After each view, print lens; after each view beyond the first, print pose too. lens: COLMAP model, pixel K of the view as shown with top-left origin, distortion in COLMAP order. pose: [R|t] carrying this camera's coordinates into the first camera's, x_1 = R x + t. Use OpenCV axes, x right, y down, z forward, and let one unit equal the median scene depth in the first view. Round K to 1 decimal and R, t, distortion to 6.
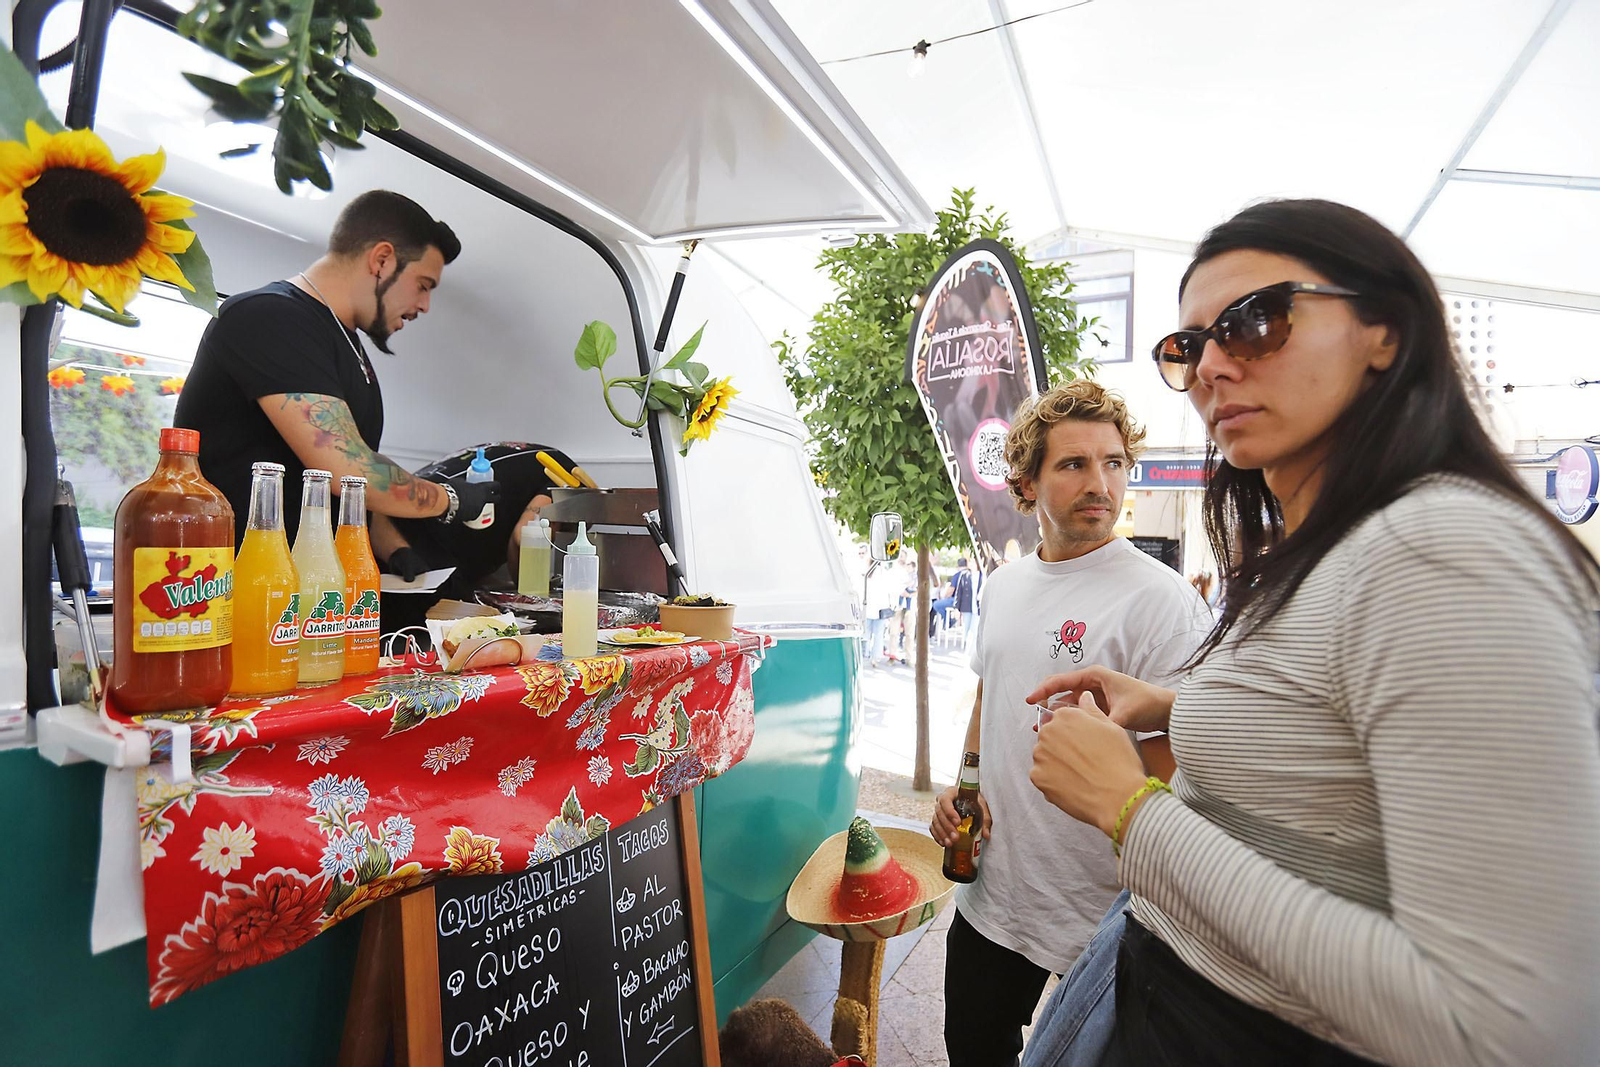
lens RADIAL K [[752.4, 0, 800.0], [0, 752.4, 533.5], [0, 0, 1]] dist [-0.053774, 0.025950]
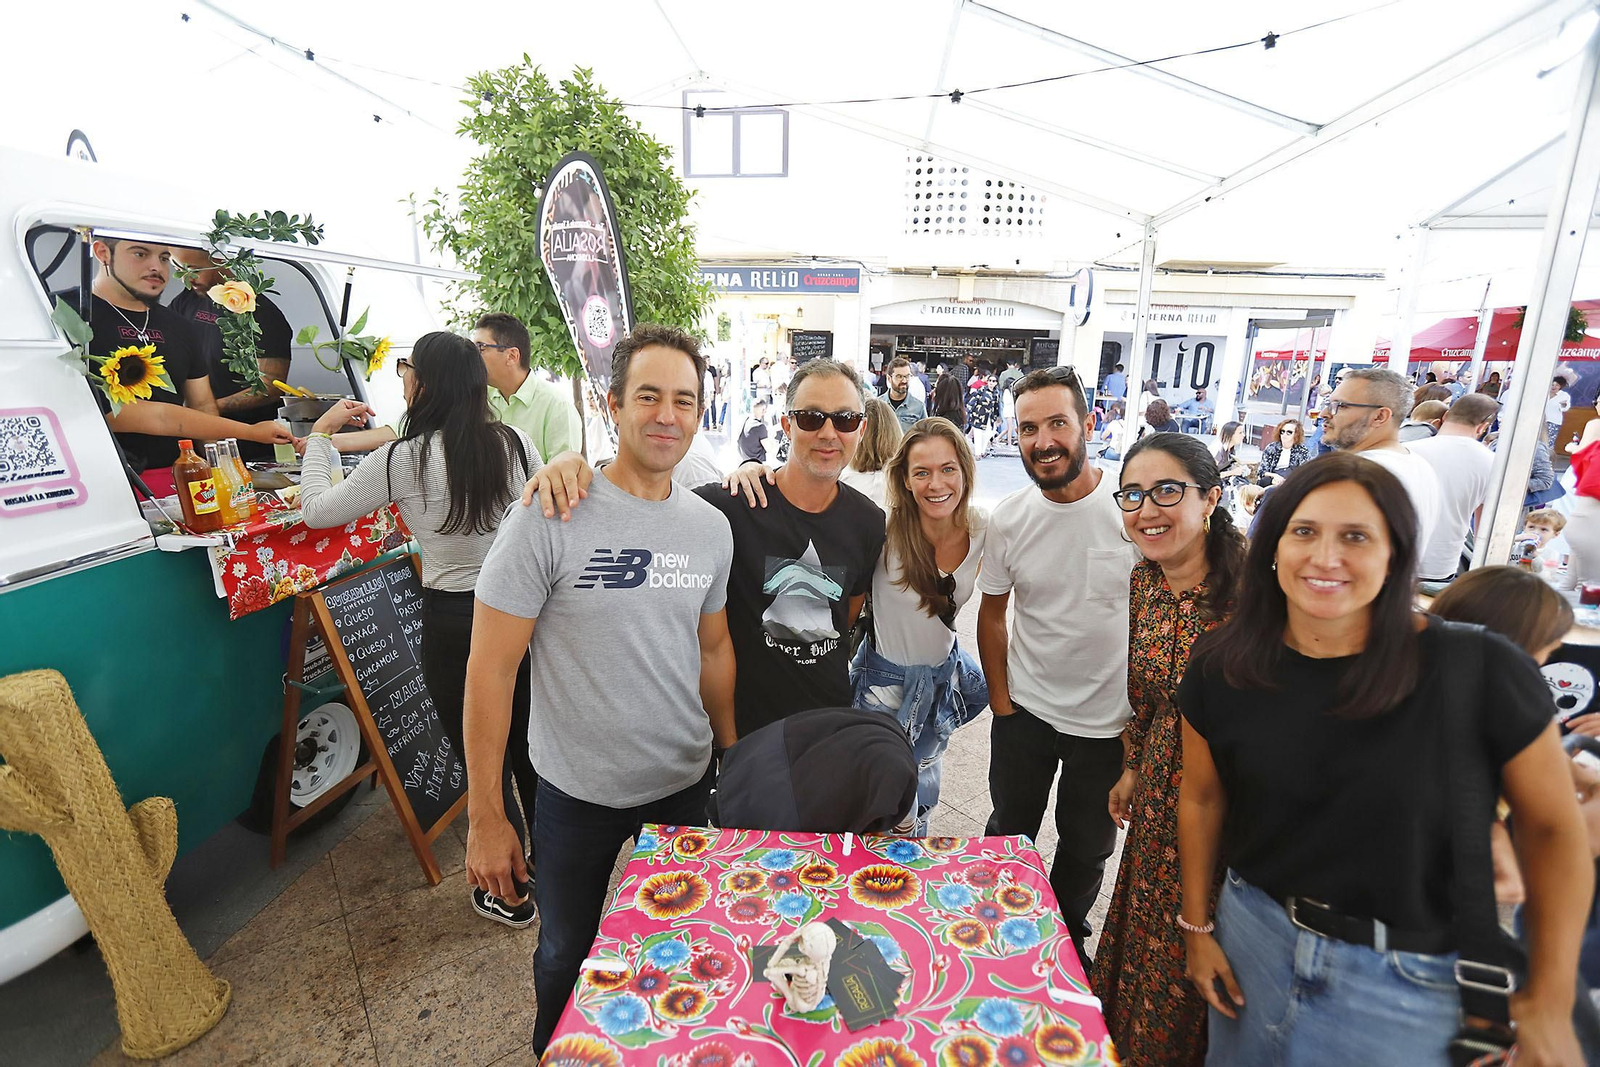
lens RADIAL K [[752.4, 0, 800.0], [0, 752.4, 533.5], [0, 0, 1]] dist [-0.053774, 0.025950]
pose [[0.934720, -0.117059, 0.335554, 0.087457], [0.016721, 0.957636, 0.287497, -0.118183], [-0.354992, -0.263119, 0.897078, -0.526770]]
